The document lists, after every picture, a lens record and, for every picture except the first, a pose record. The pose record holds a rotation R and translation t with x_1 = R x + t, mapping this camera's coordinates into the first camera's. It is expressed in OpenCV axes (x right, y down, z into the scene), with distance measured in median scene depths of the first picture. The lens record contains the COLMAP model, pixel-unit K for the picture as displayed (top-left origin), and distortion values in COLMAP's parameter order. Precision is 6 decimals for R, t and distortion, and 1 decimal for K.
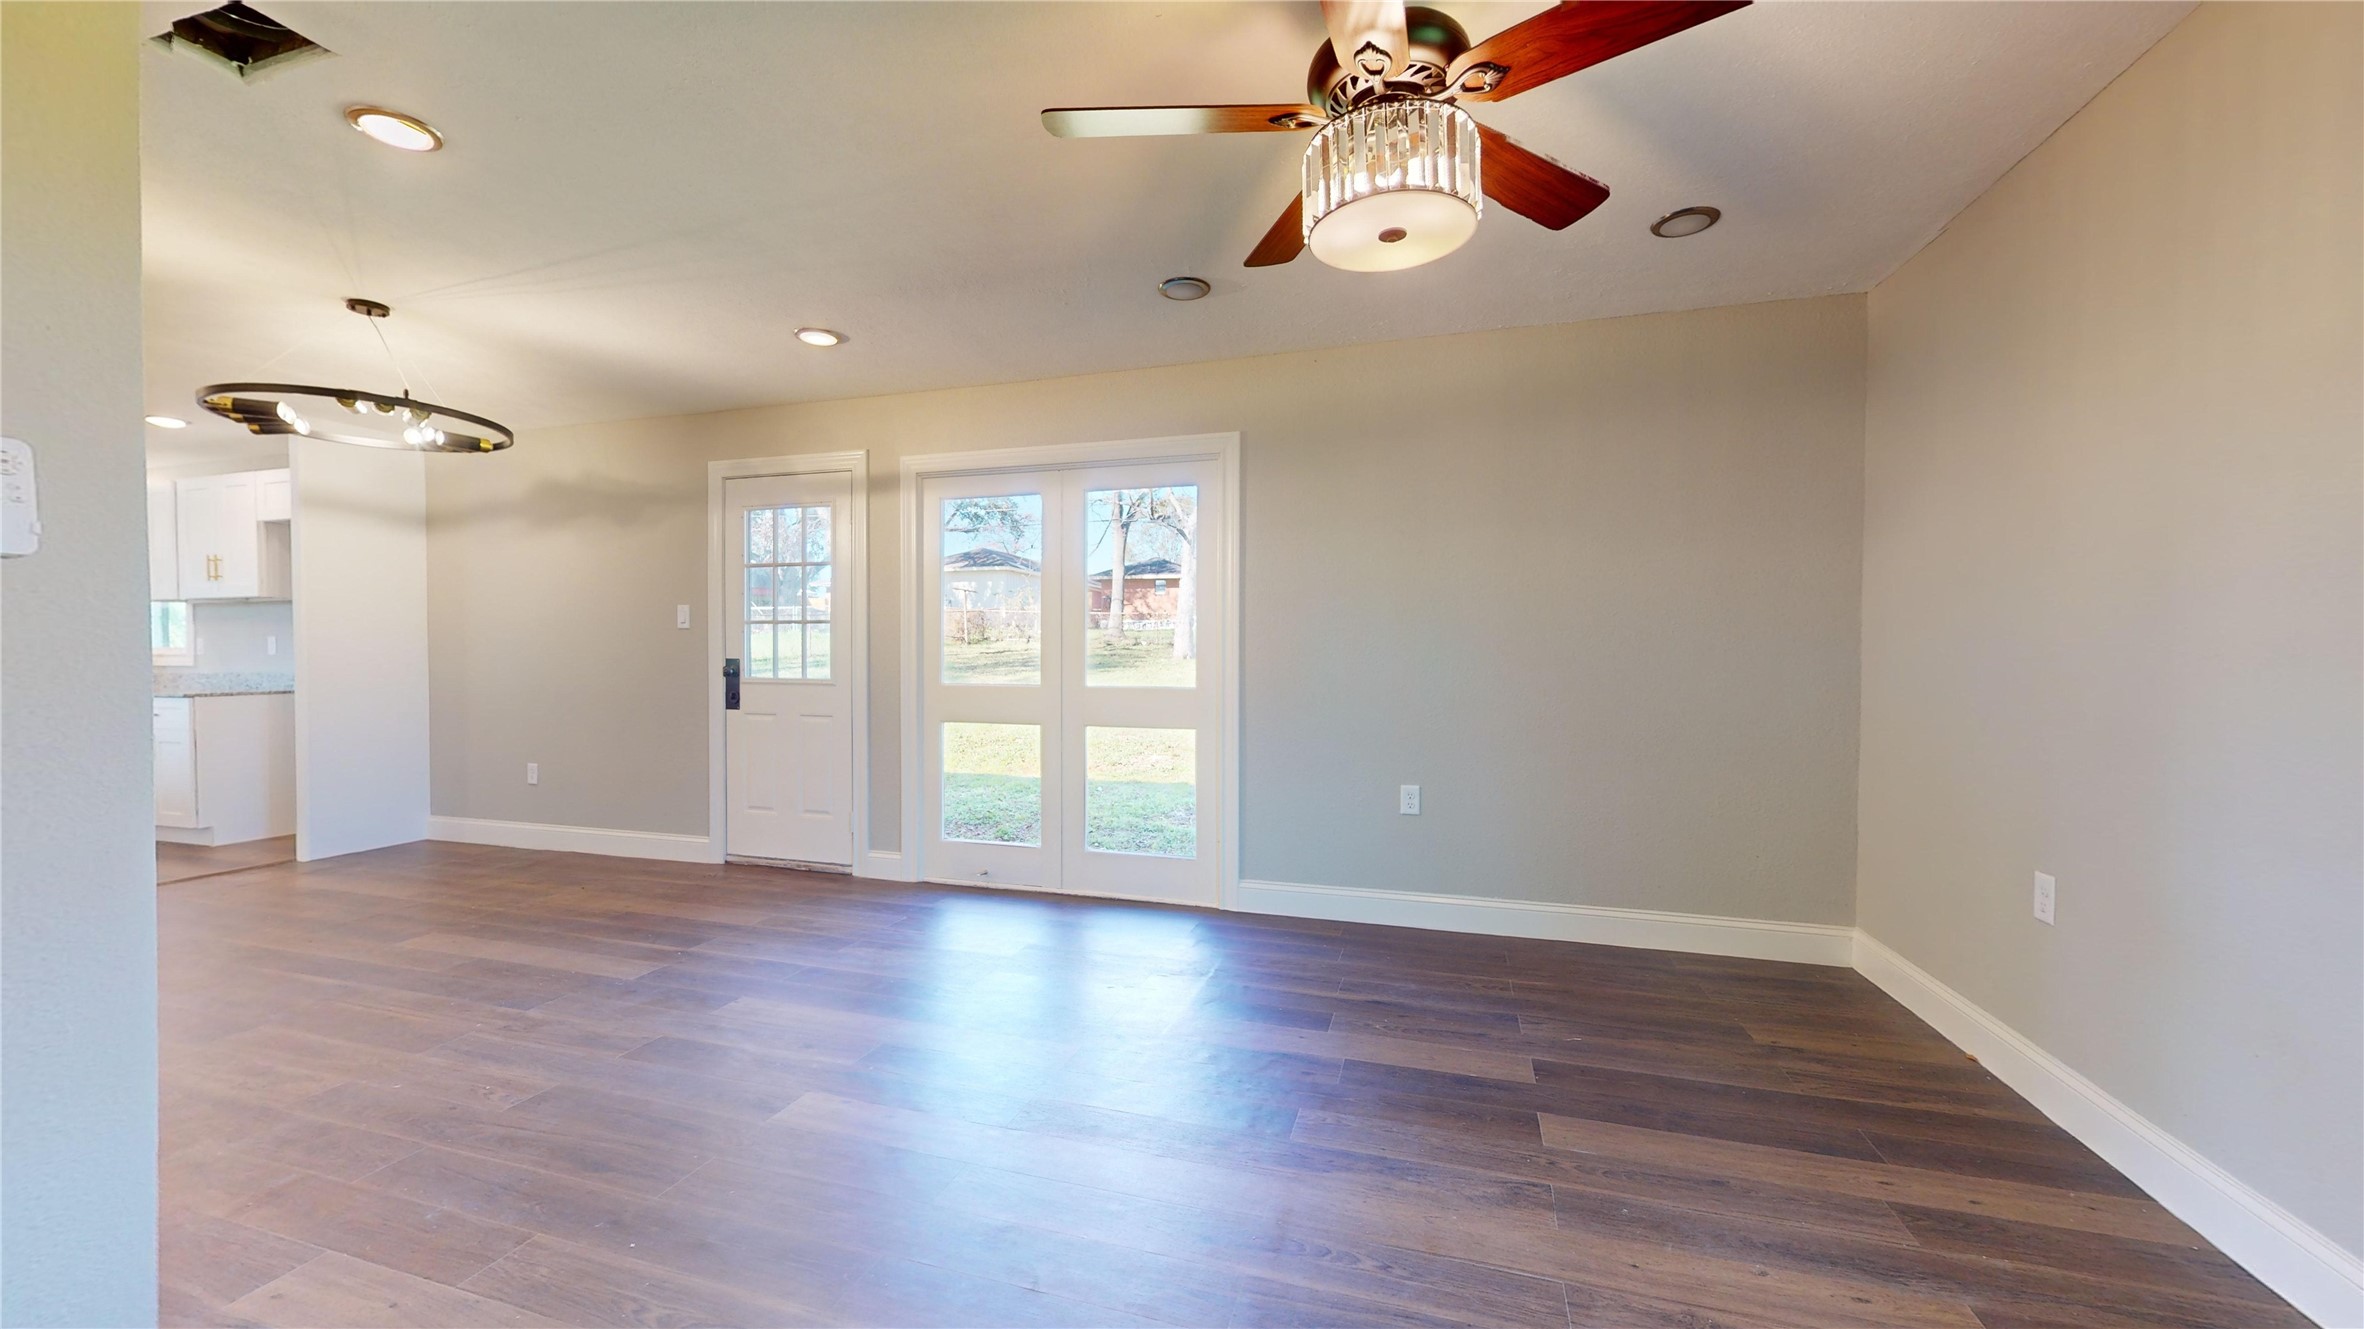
lens RADIAL K [[869.9, 0, 1182.2], [0, 869.9, 667.8], [0, 0, 1]] dist [-0.000628, 0.000112]
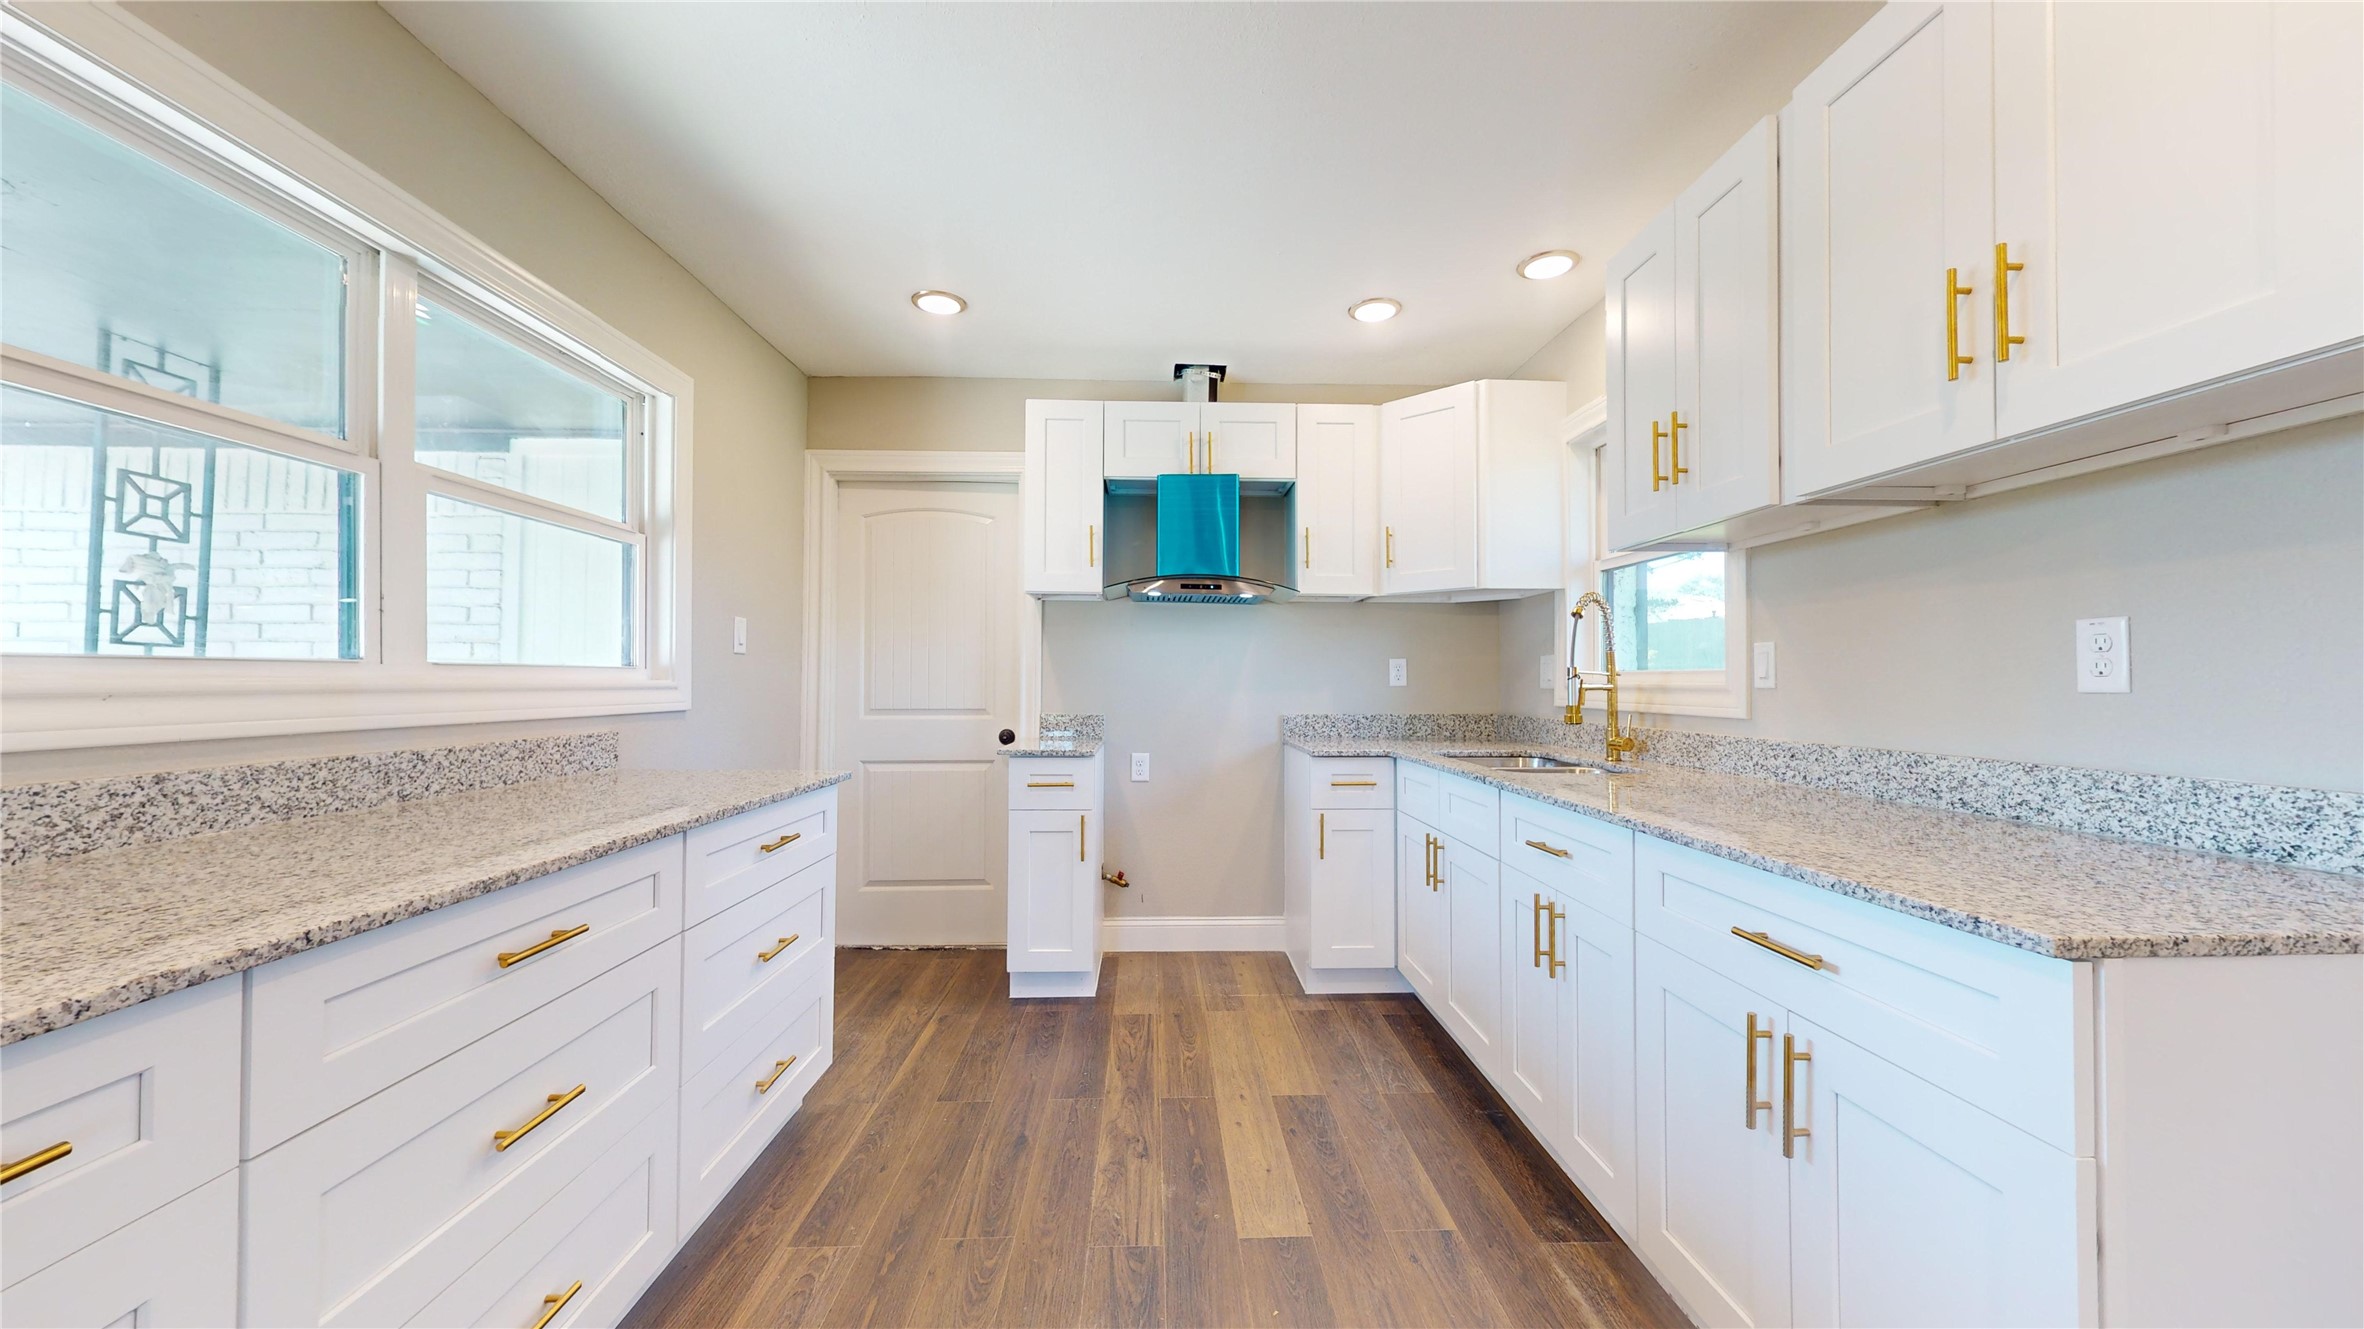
lens RADIAL K [[865.2, 0, 1187.1], [0, 865.2, 665.2], [0, 0, 1]] dist [-0.000612, -0.000127]
pose [[0.326205, -0.019093, -0.945106, -1.122997], [-0.019852, 0.999437, -0.027042, -0.013553], [0.945091, 0.027583, 0.325642, 0.853042]]
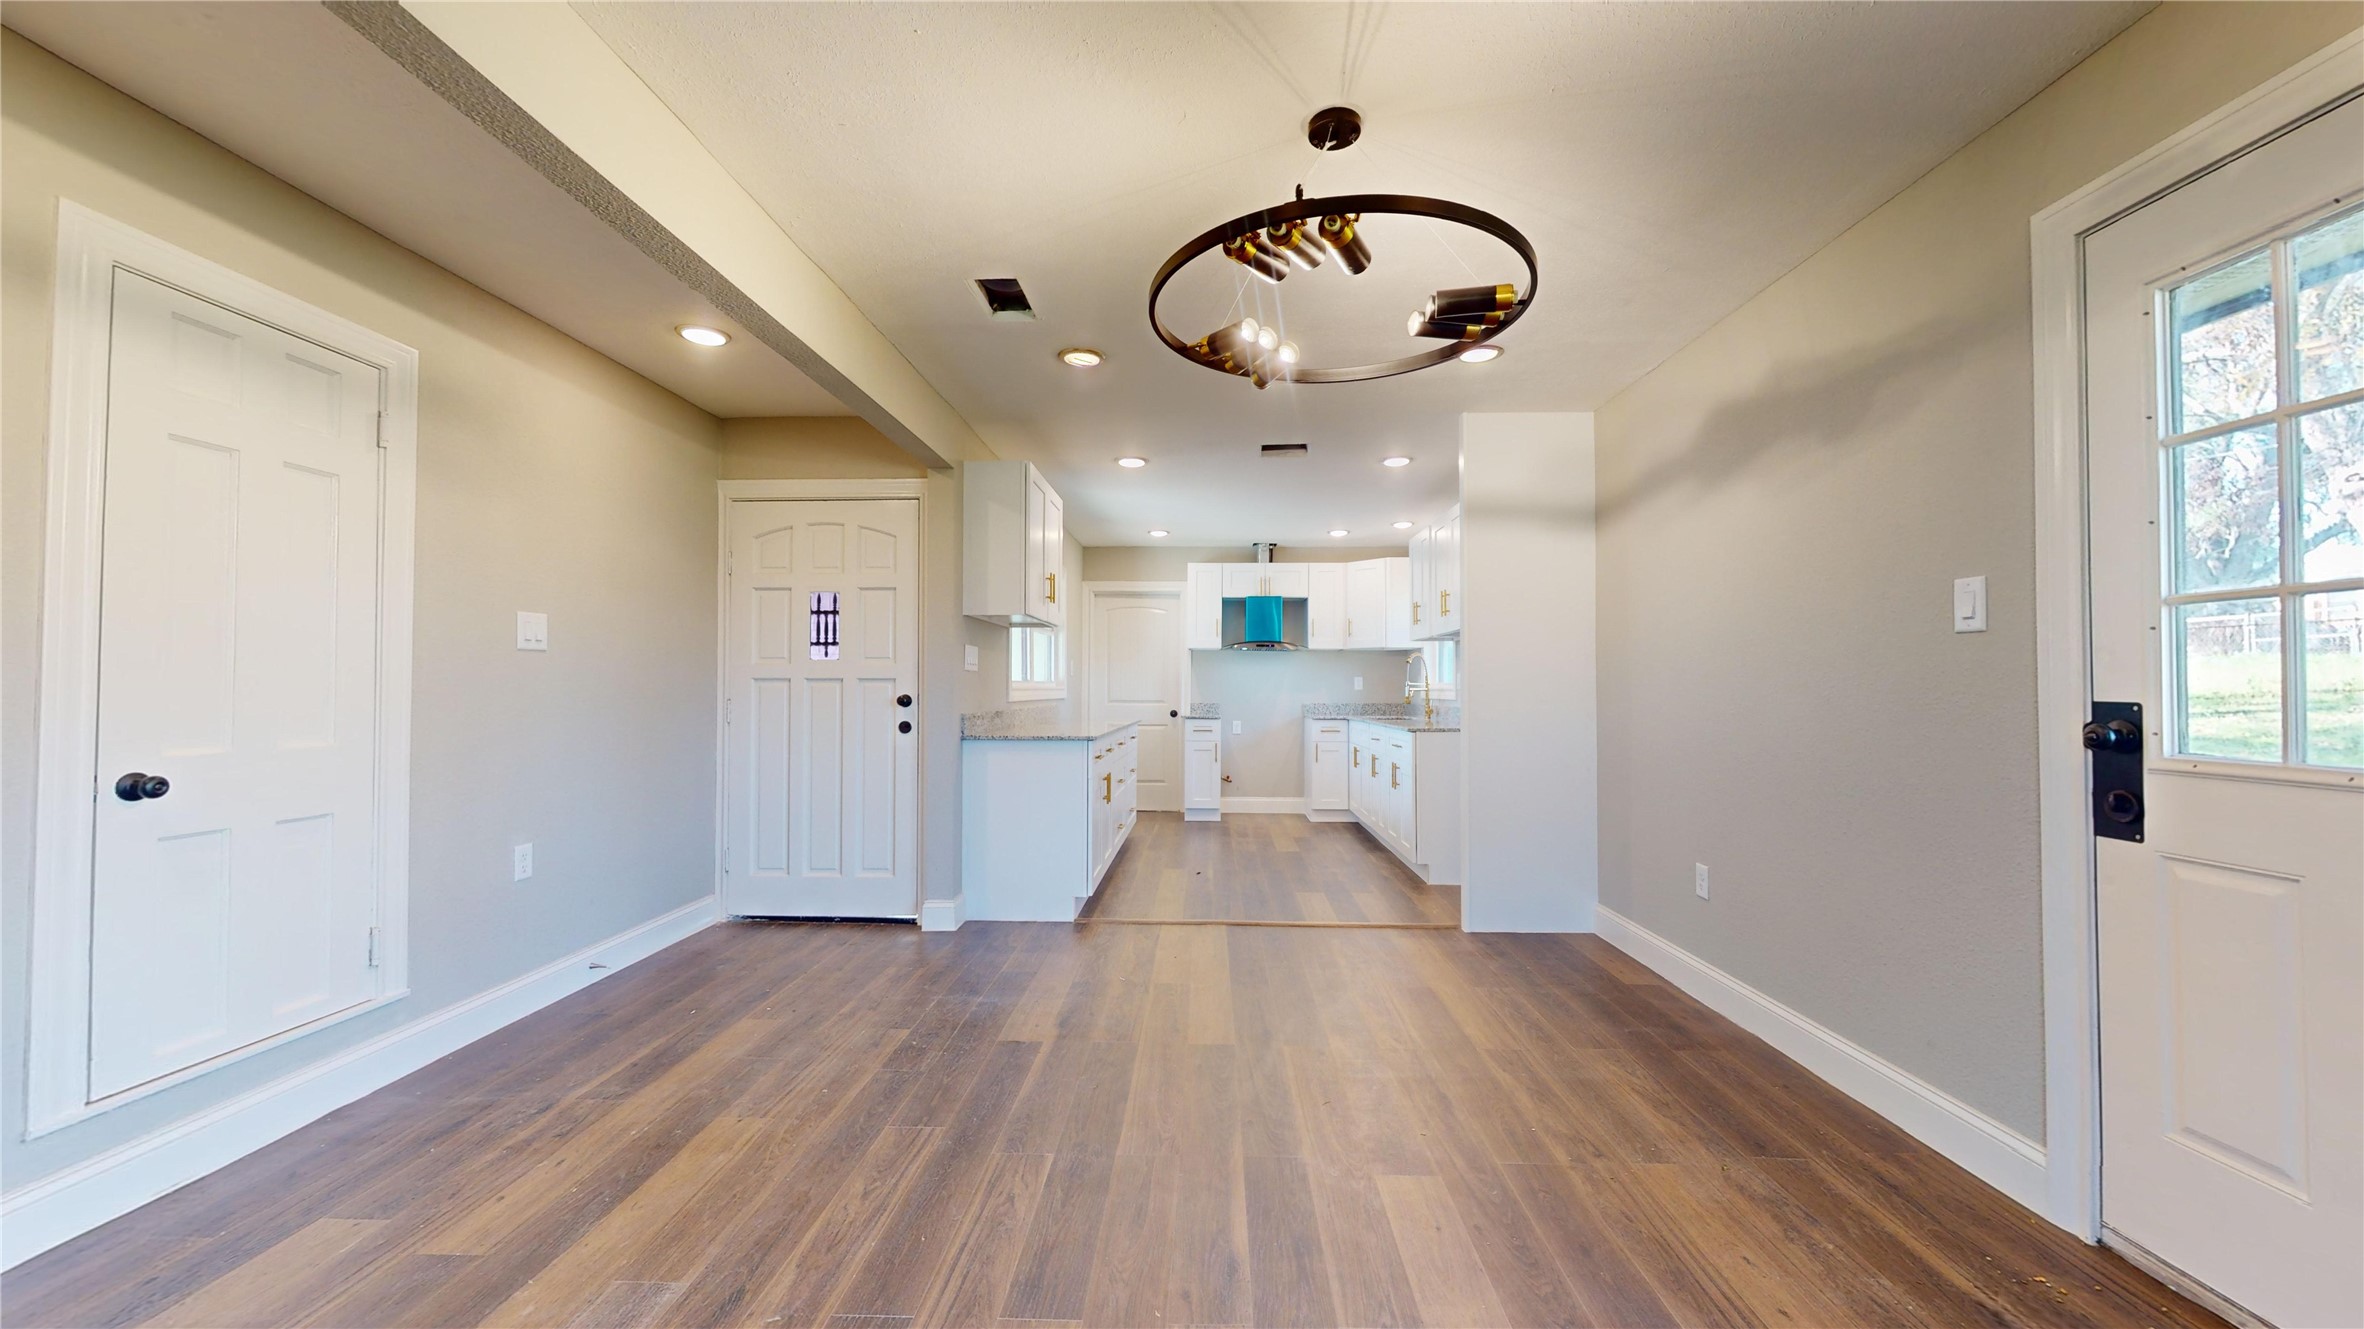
lens RADIAL K [[865.2, 0, 1187.1], [0, 865.2, 665.2], [0, 0, 1]] dist [-0.000612, -0.000127]
pose [[0.267861, -0.026275, -0.963099, -0.267545], [-0.018824, 0.999295, -0.032498, -0.006542], [0.963274, 0.026835, 0.267177, 0.519330]]
